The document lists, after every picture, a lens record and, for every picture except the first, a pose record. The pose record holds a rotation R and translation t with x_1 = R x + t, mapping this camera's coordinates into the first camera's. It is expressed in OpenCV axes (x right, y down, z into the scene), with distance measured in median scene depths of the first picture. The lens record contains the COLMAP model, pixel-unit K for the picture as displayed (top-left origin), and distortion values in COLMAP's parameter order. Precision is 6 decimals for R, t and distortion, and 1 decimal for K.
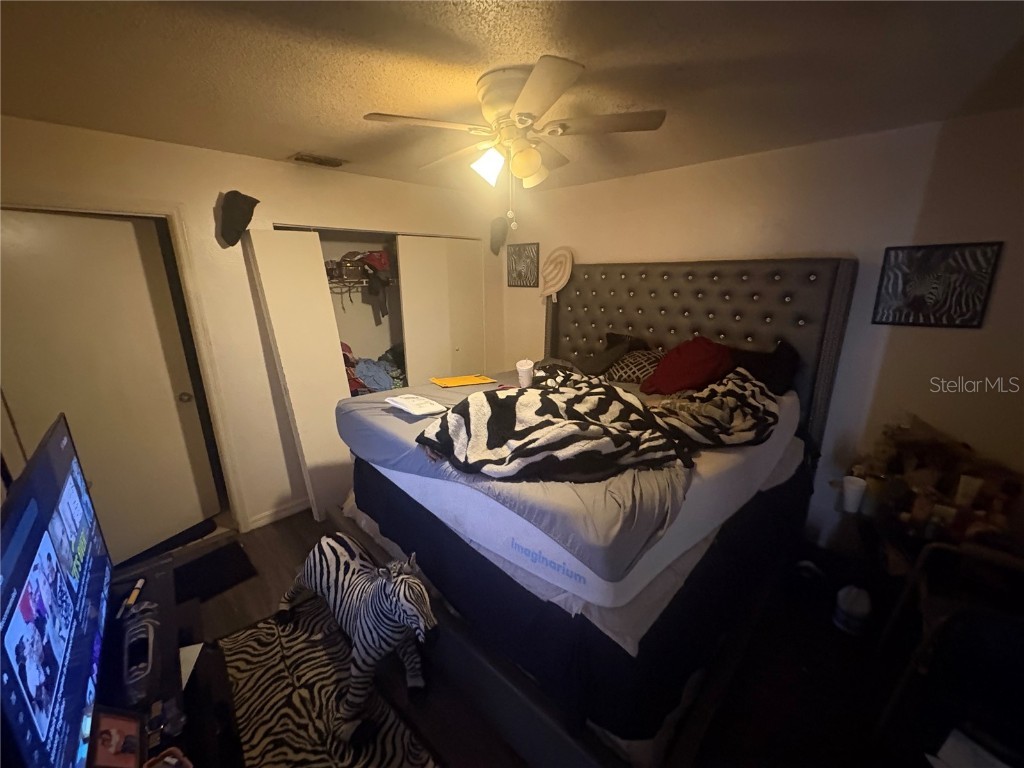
lens RADIAL K [[405.5, 0, 512.0], [0, 405.5, 384.0], [0, 0, 1]] dist [0.000015, 0.000492]
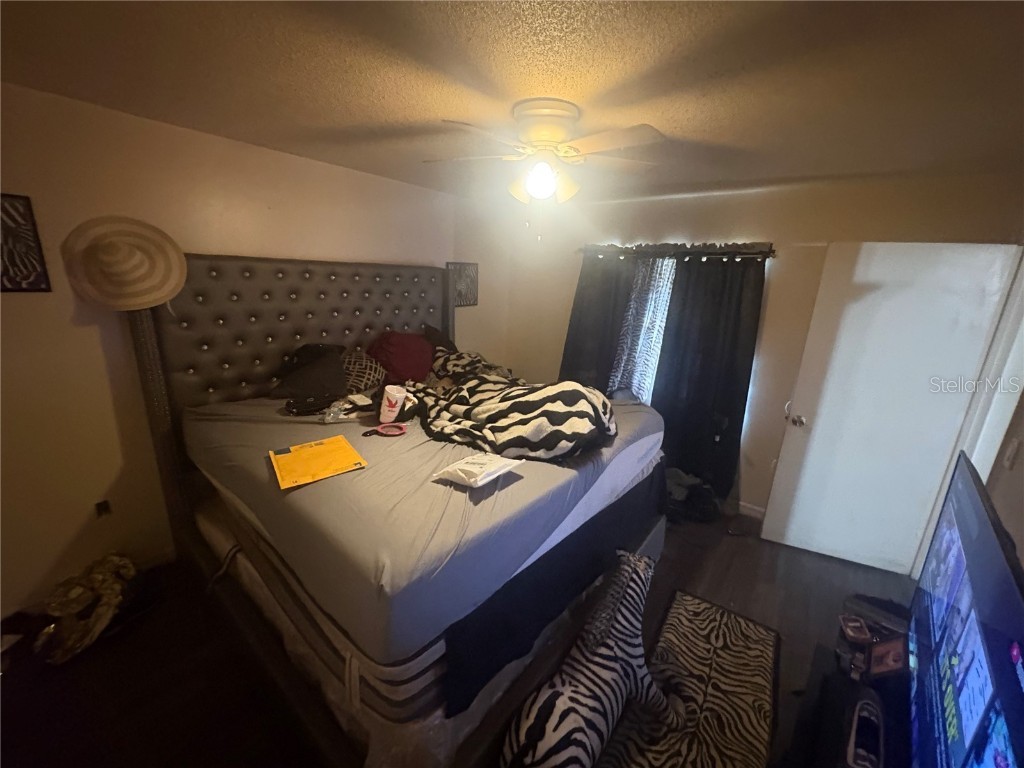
lens RADIAL K [[405.5, 0, 512.0], [0, 405.5, 384.0], [0, 0, 1]] dist [0.000015, 0.000492]
pose [[-0.100812, -0.254249, 0.961870, -1.099566], [0.222358, 0.936582, 0.270870, -0.327856], [-0.969739, 0.241186, -0.037885, 1.174014]]
